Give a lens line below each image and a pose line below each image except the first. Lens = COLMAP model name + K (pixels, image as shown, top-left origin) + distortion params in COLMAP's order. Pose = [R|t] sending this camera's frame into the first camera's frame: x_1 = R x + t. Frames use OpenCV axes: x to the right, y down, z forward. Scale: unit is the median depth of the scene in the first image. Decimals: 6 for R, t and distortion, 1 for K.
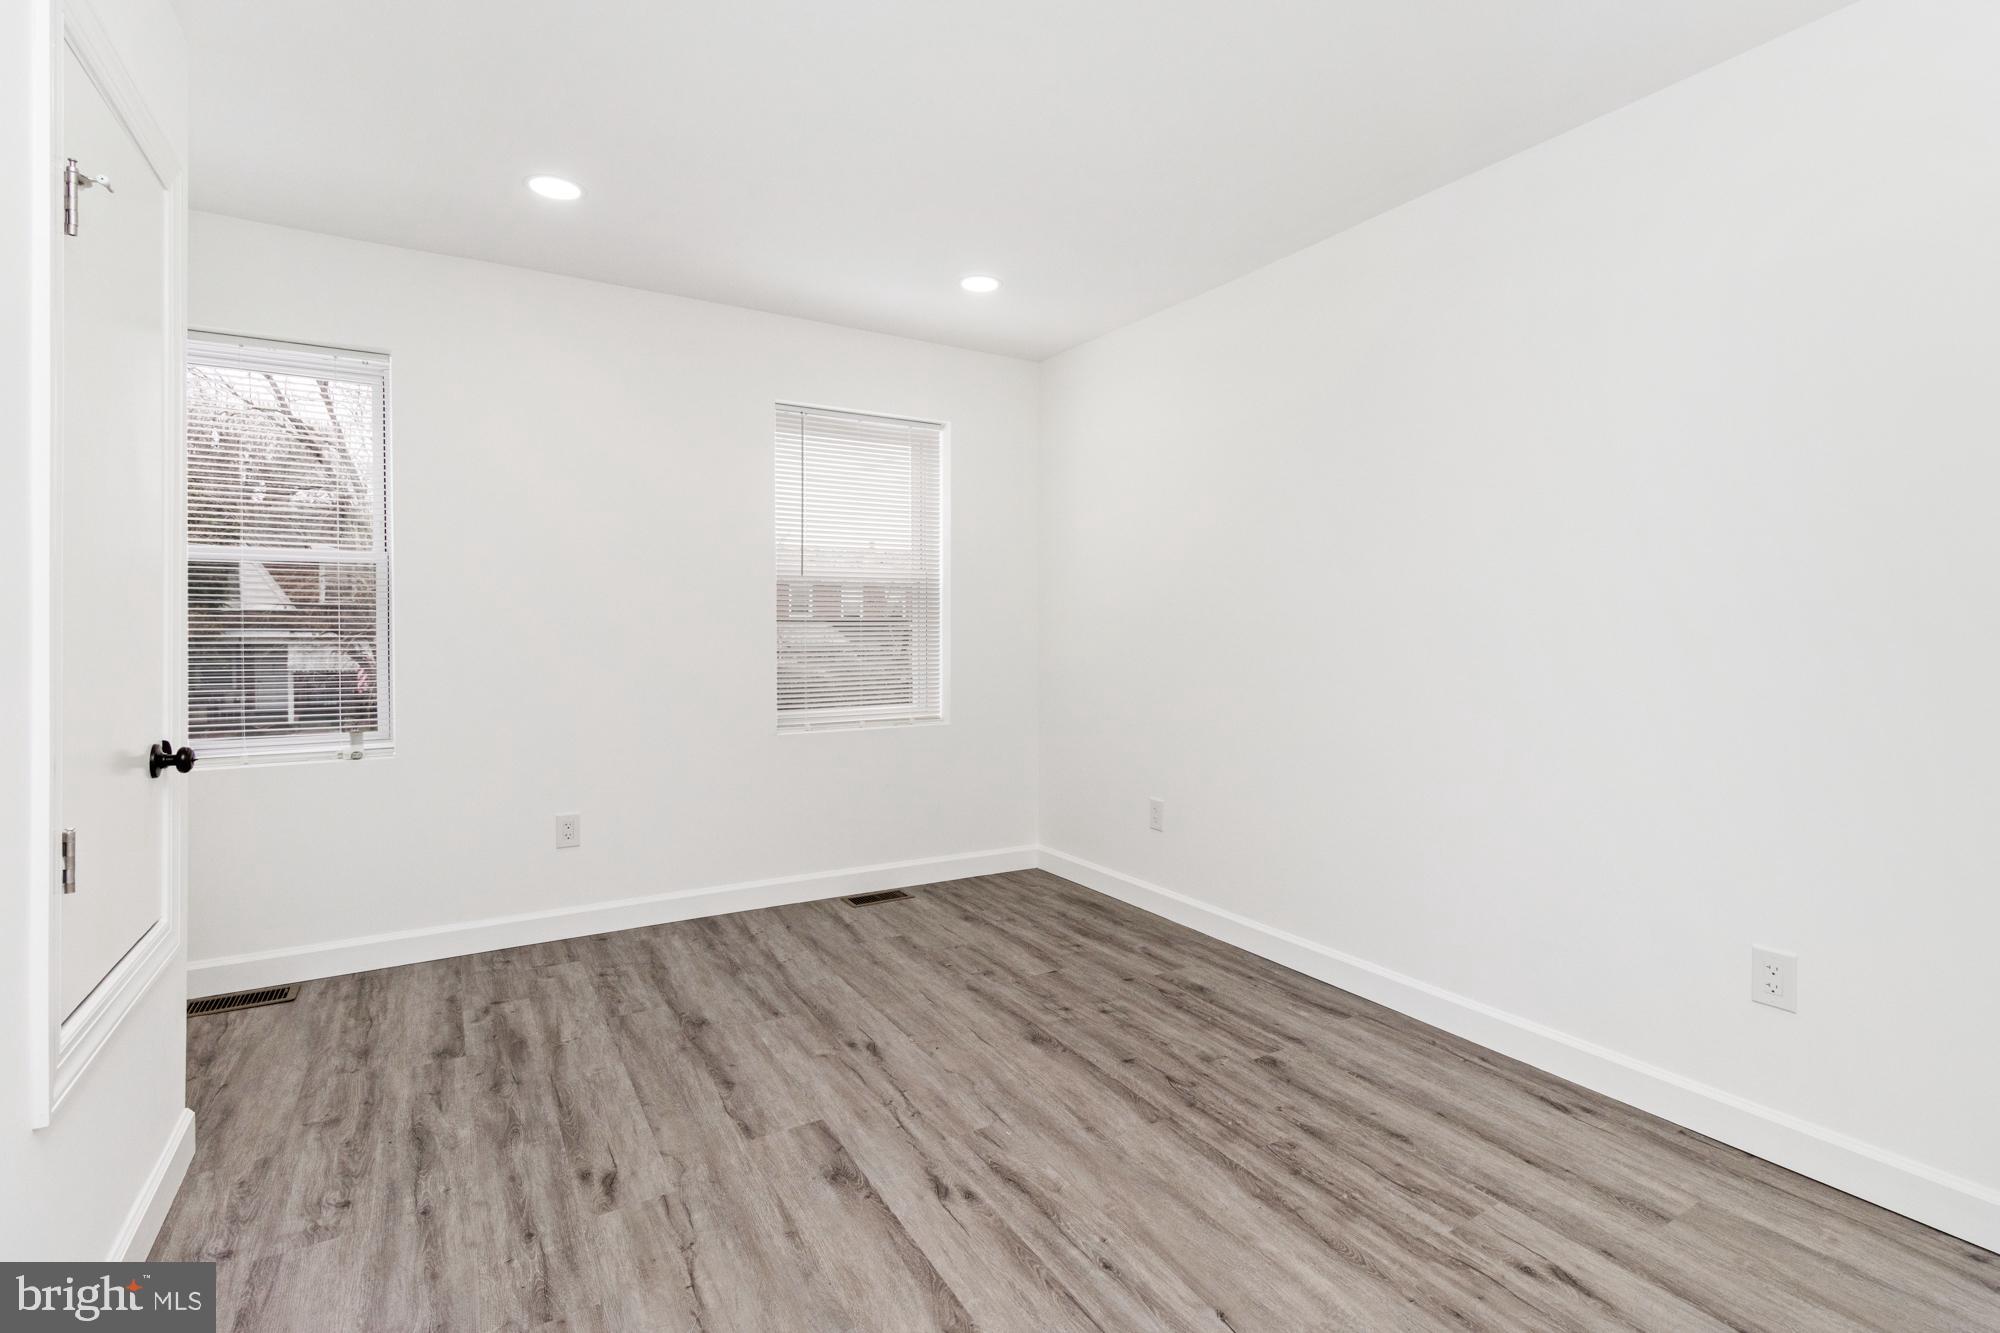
lens RADIAL K [[944.4, 0, 1007.3], [0, 944.4, 629.1], [0, 0, 1]] dist [0.001194, 0.000809]
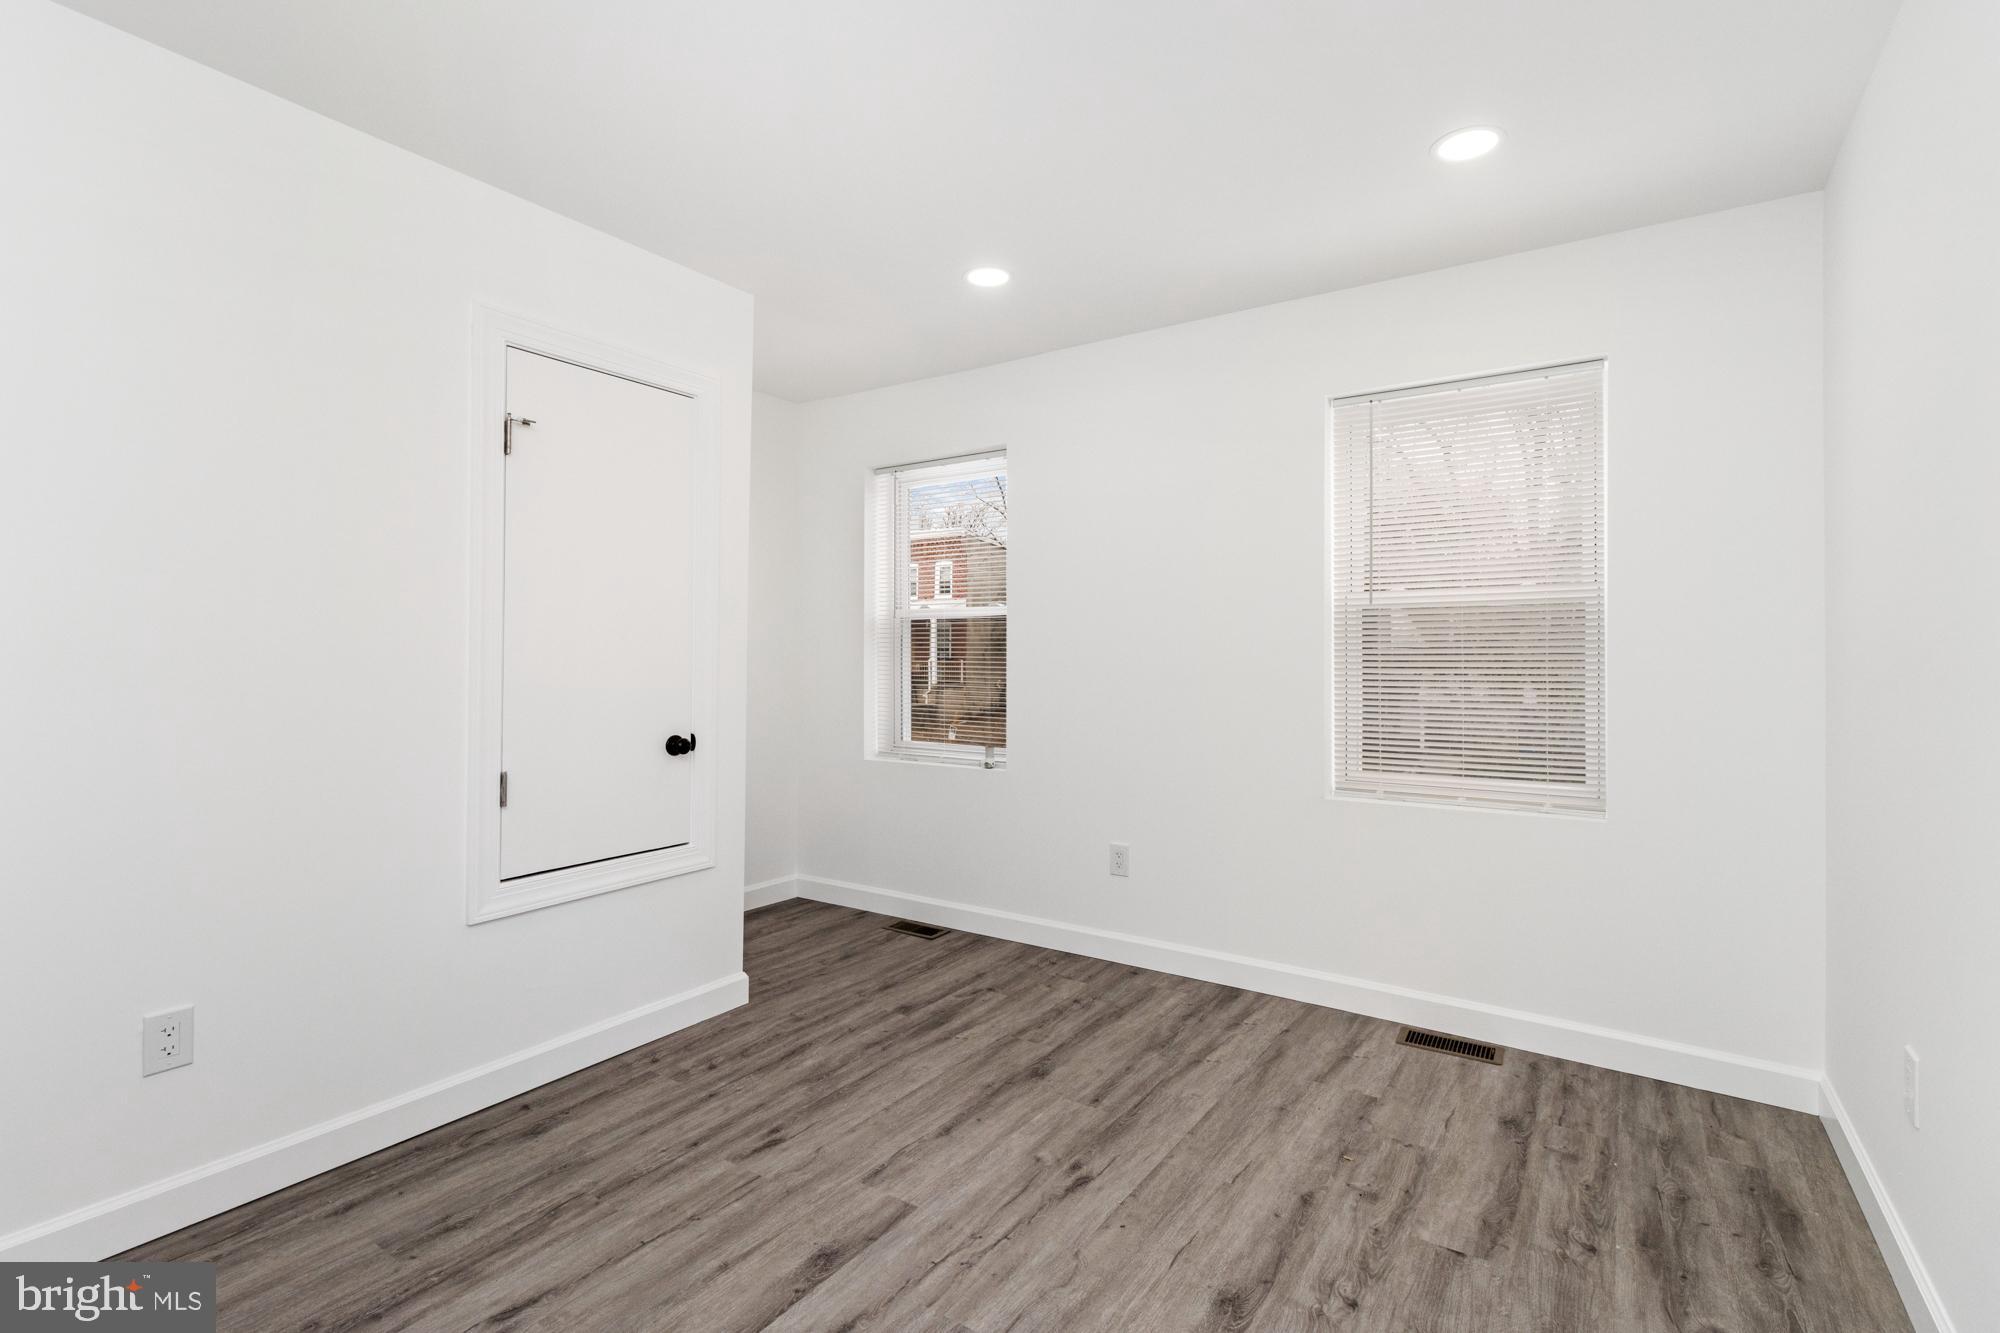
lens RADIAL K [[929.4, 0, 1009.2], [0, 929.4, 652.0], [0, 0, 1]] dist [0.000175, 0.001120]
pose [[0.409028, -0.008460, -0.912483, 0.500563], [-0.008234, 0.999882, -0.012961, -0.004491], [0.912485, 0.012815, 0.408910, 0.533556]]
